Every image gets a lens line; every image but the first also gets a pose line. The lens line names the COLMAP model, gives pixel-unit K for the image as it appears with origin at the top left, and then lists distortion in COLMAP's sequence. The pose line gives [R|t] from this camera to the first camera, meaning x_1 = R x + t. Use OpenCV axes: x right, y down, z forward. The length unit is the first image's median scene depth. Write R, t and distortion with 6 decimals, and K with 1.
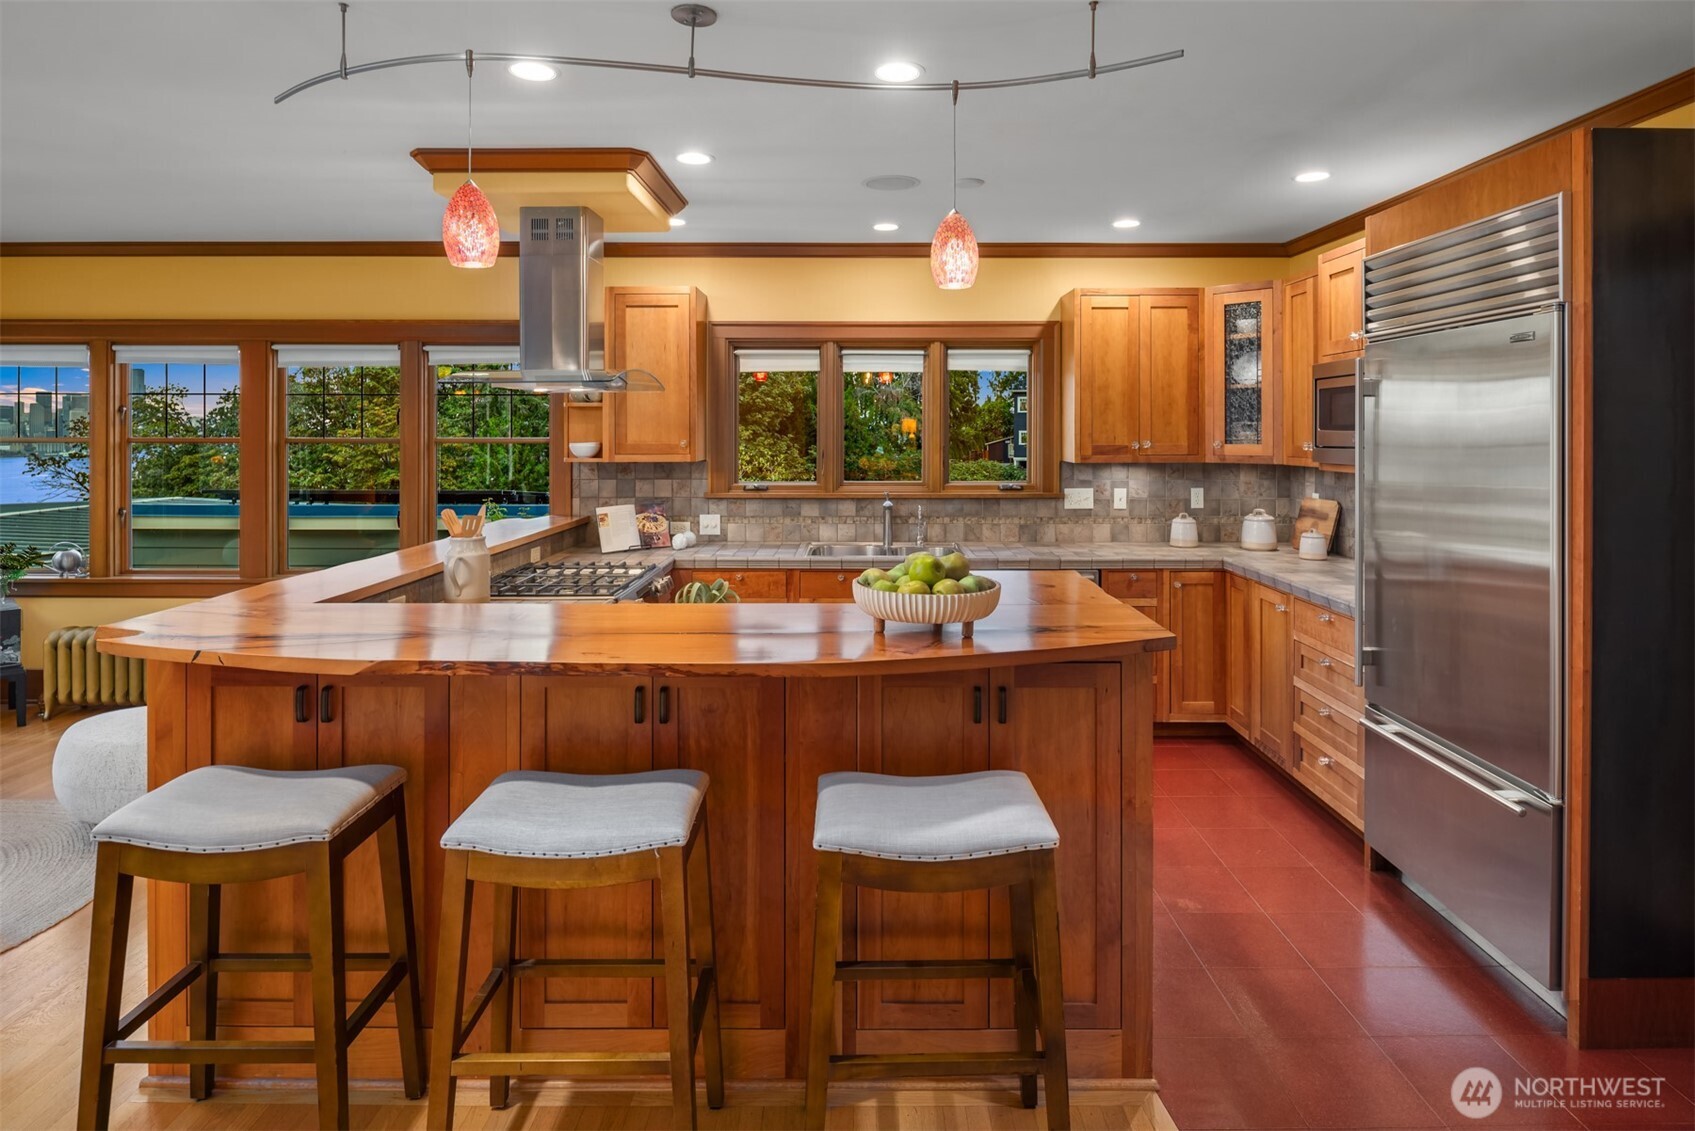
lens RADIAL K [[925.2, 0, 847.5], [0, 925.2, 565.5], [0, 0, 1]] dist [-0.003095, -0.000082]
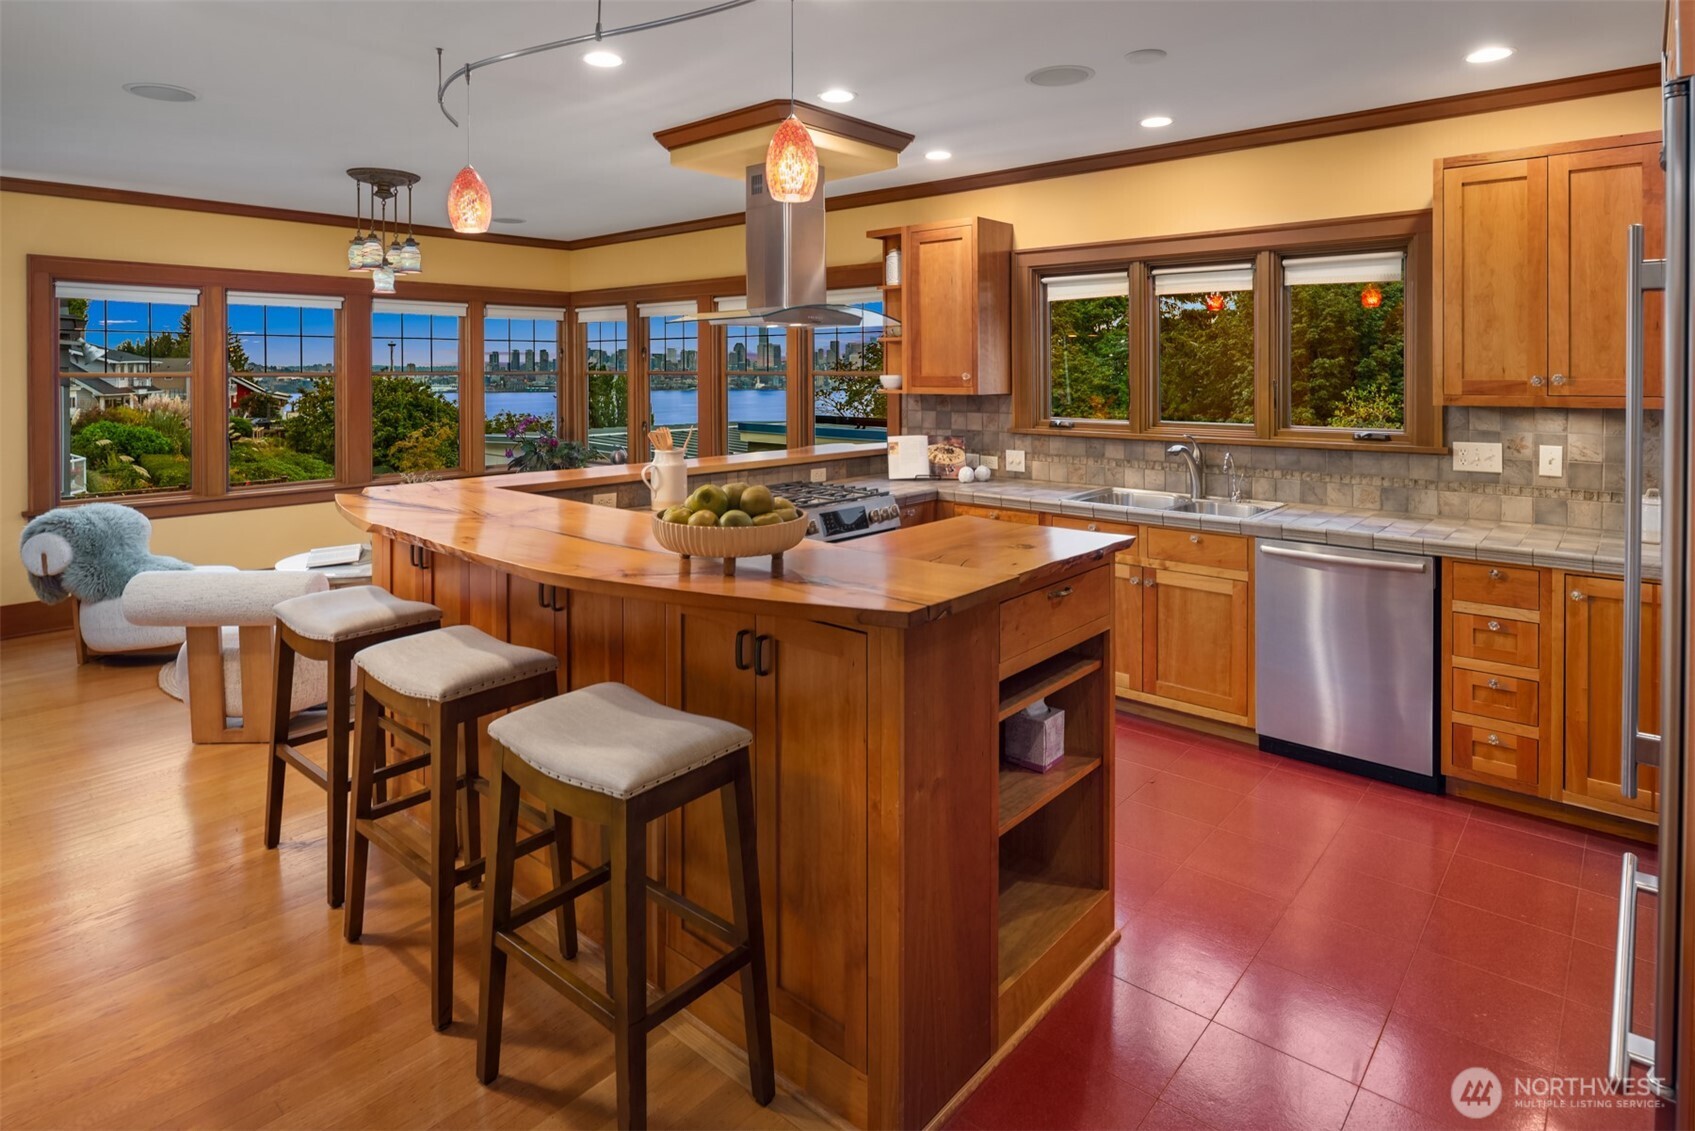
lens RADIAL K [[922.1, 0, 843.7], [0, 922.1, 502.1], [0, 0, 1]] dist [-0.001741, 0.000360]
pose [[0.750775, 0.092324, -0.654074, 0.355700], [-0.093818, 0.995050, 0.032766, -0.016265], [0.653862, 0.036764, 0.755720, 0.158254]]
